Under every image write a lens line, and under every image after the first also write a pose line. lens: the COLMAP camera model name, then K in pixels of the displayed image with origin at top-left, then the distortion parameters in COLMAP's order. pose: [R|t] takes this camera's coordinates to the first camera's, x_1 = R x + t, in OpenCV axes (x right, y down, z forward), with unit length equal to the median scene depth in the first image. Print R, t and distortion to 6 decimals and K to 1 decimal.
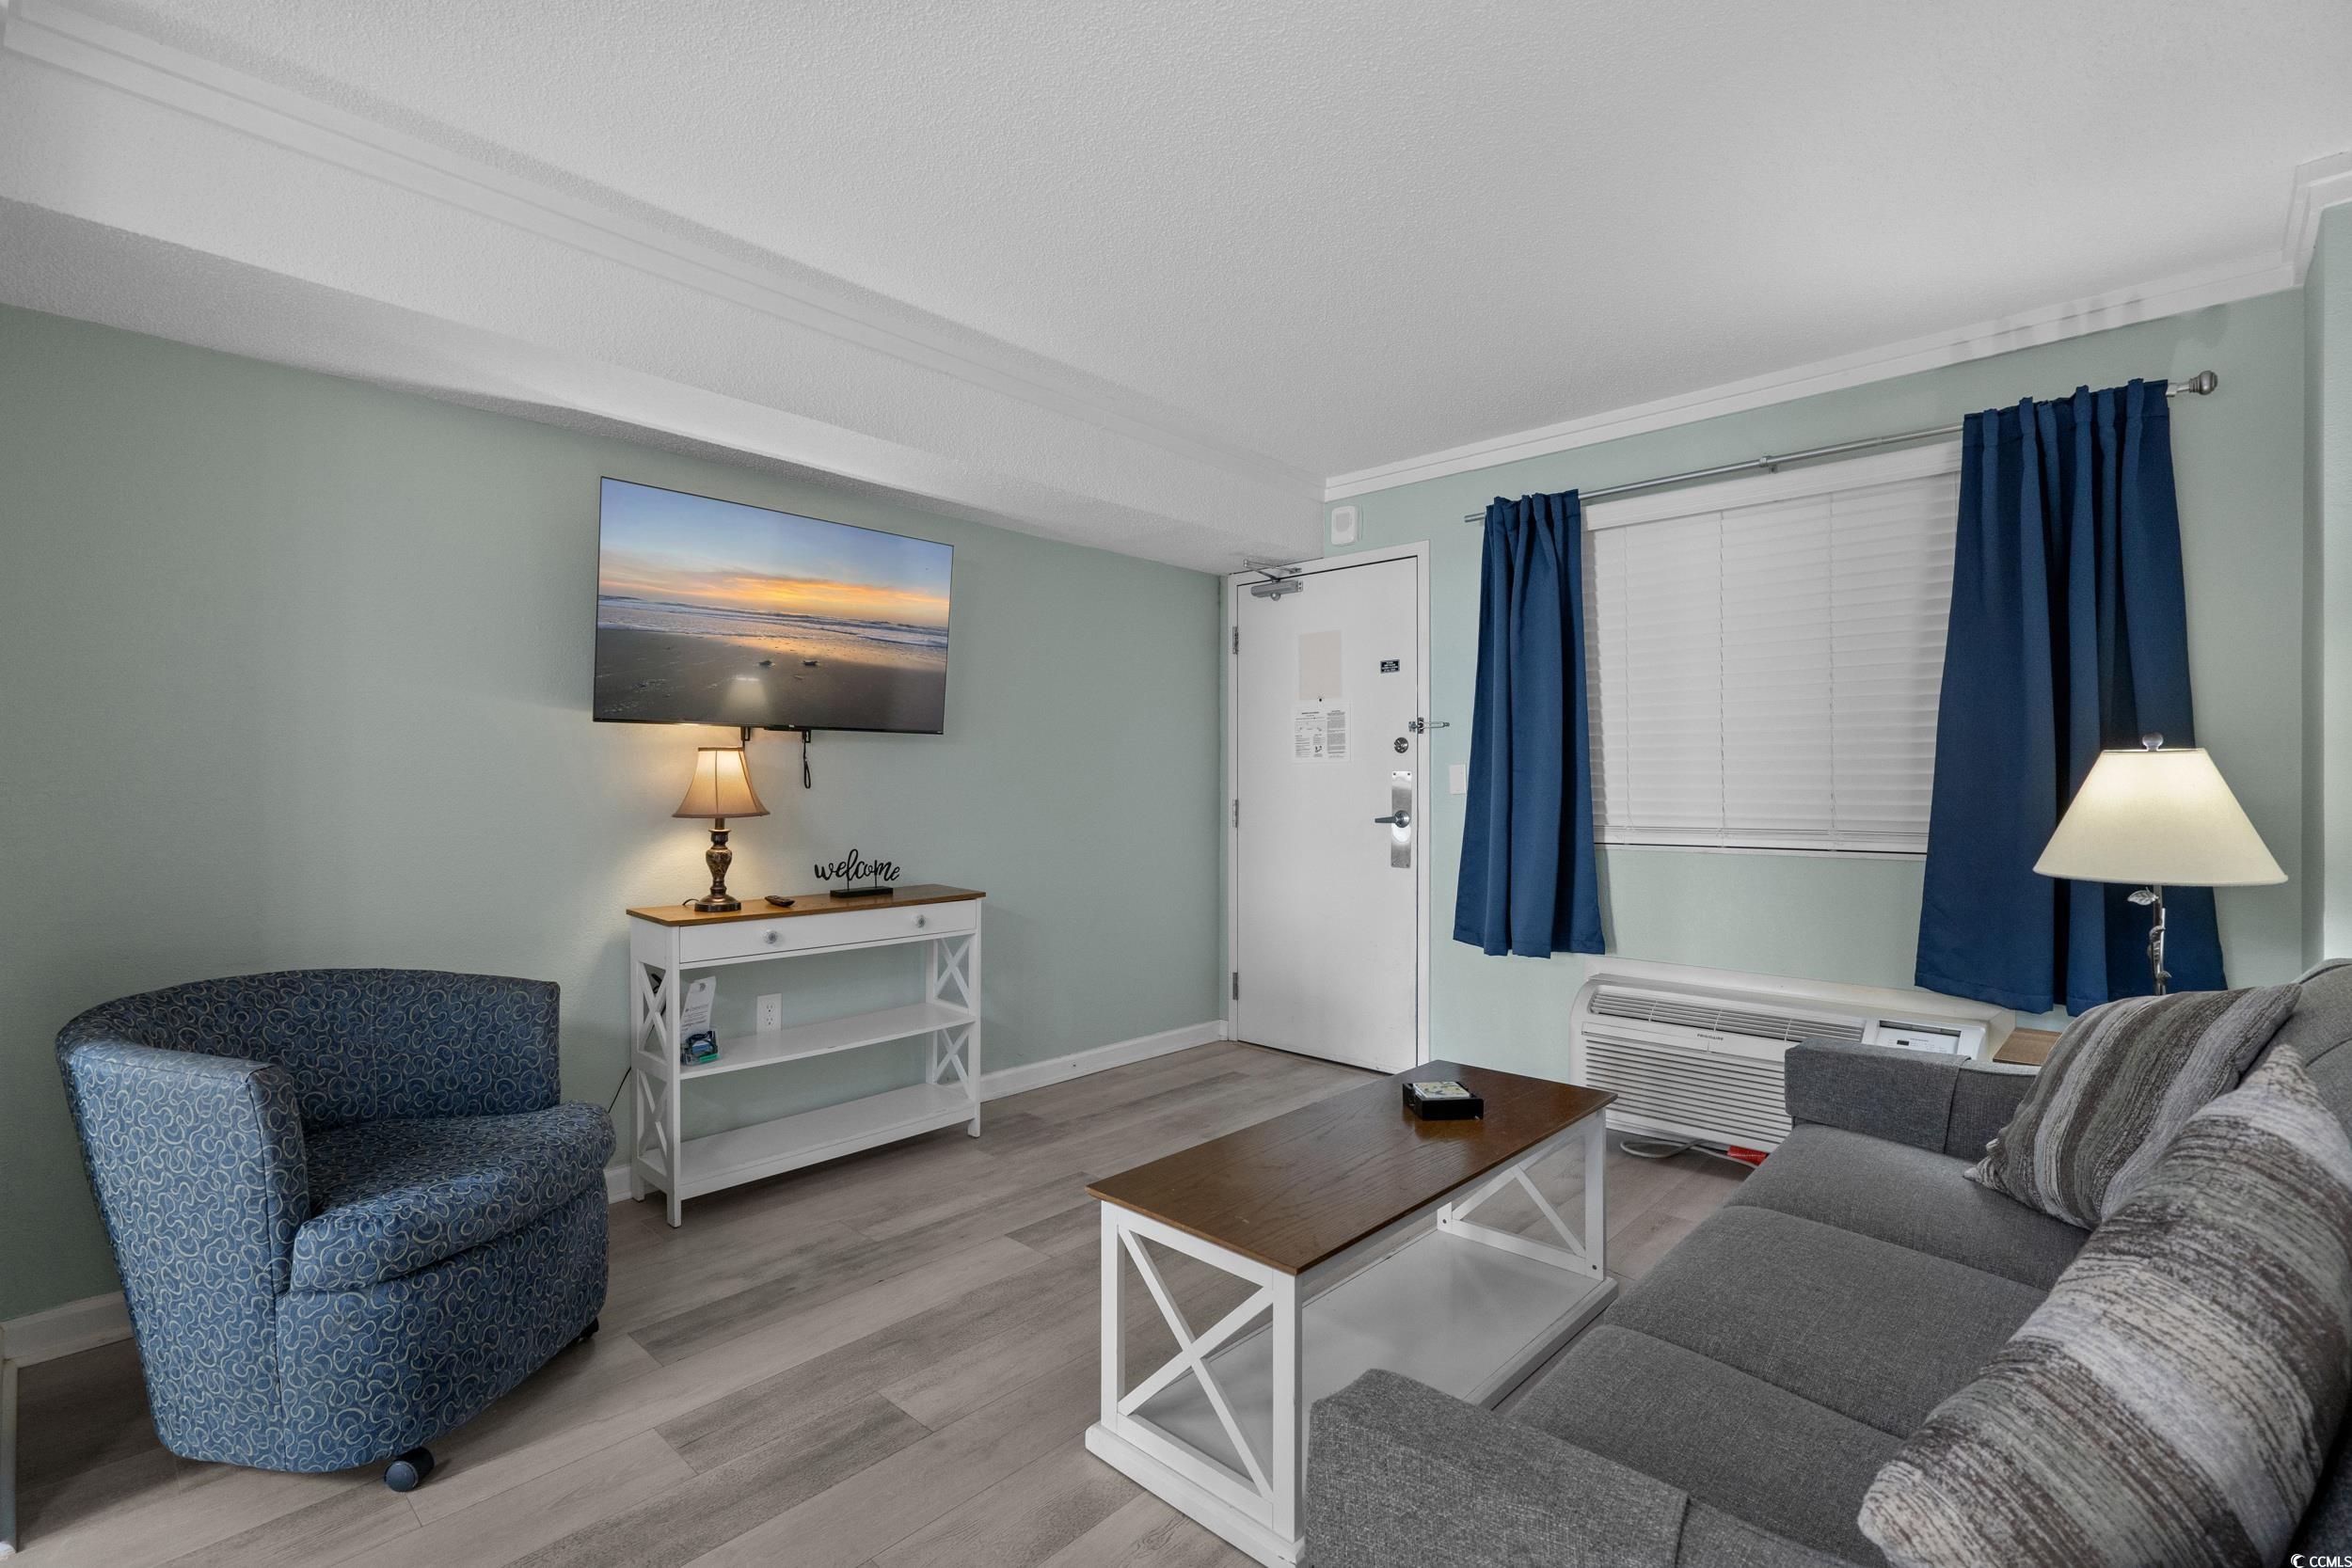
lens RADIAL K [[1090.8, 0, 1178.1], [0, 1090.8, 793.4], [0, 0, 1]] dist [-0.000511, 0.001048]
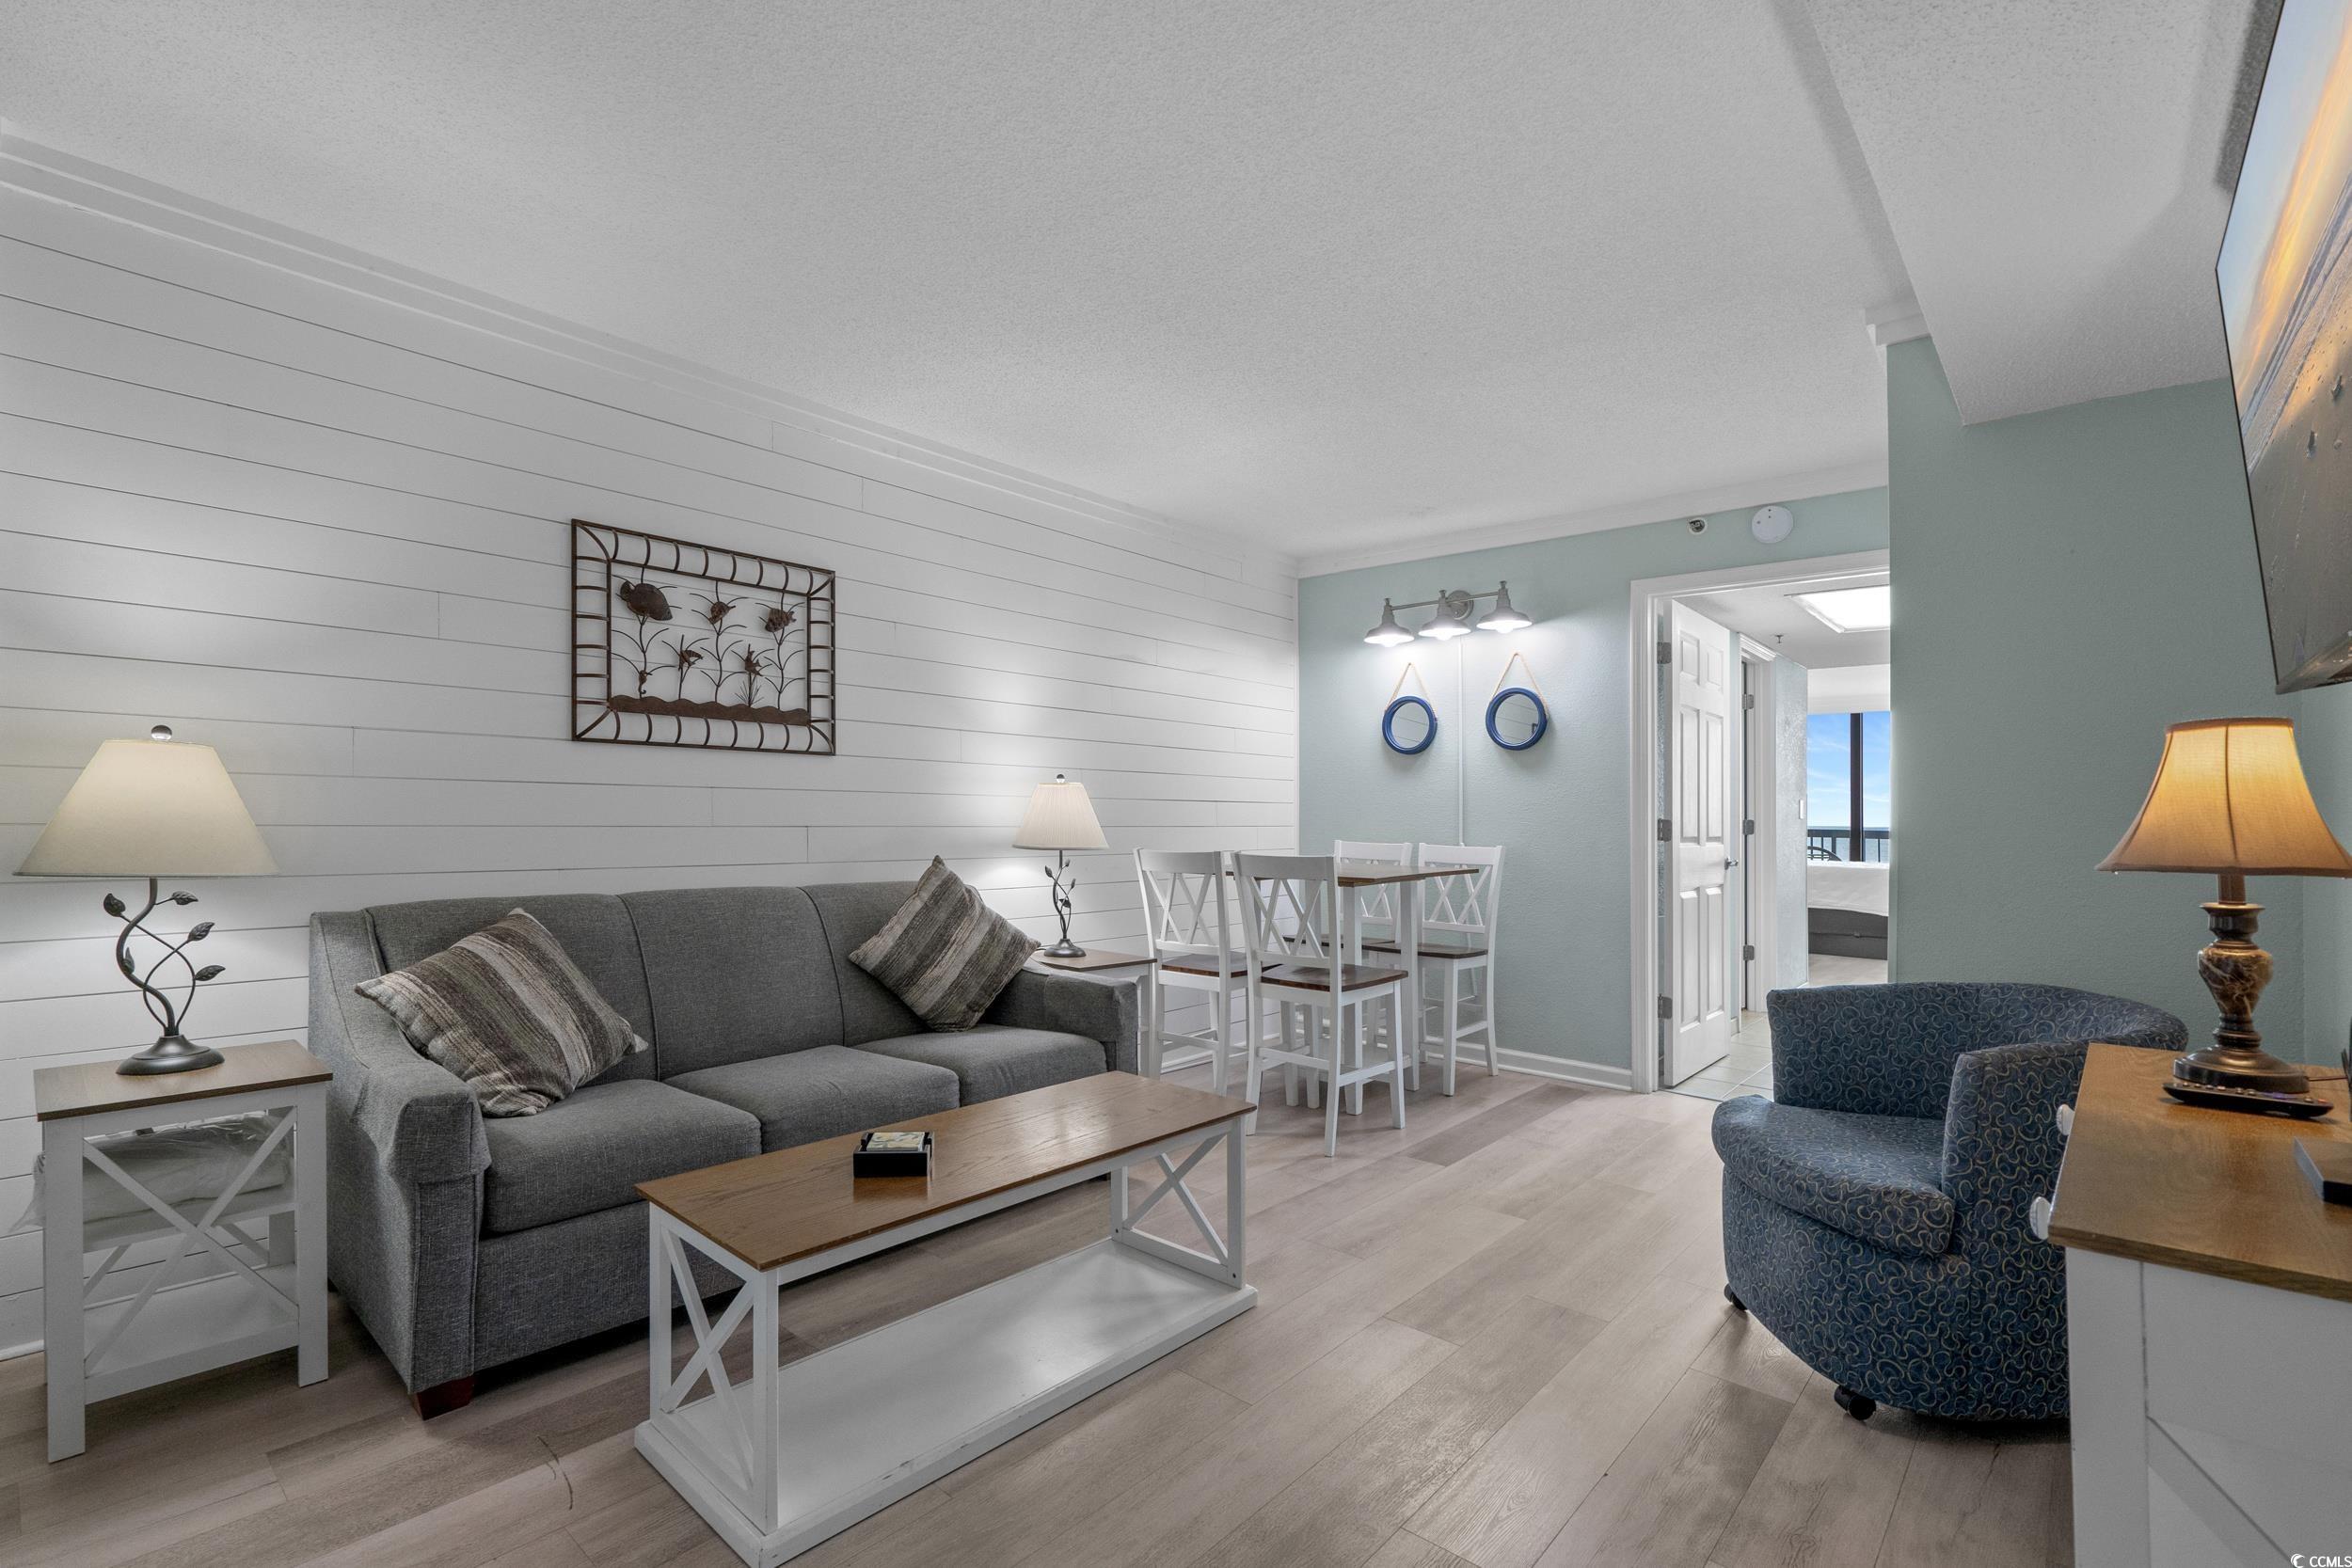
lens RADIAL K [[1086.1, 0, 1161.8], [0, 1086.1, 782.5], [0, 0, 1]] dist [-0.001711, 0.000271]
pose [[-0.999563, -0.018479, -0.023074, 0.040034], [-0.018294, 0.999799, -0.008191, -0.005699], [0.023220, -0.007766, -0.999700, 1.301499]]
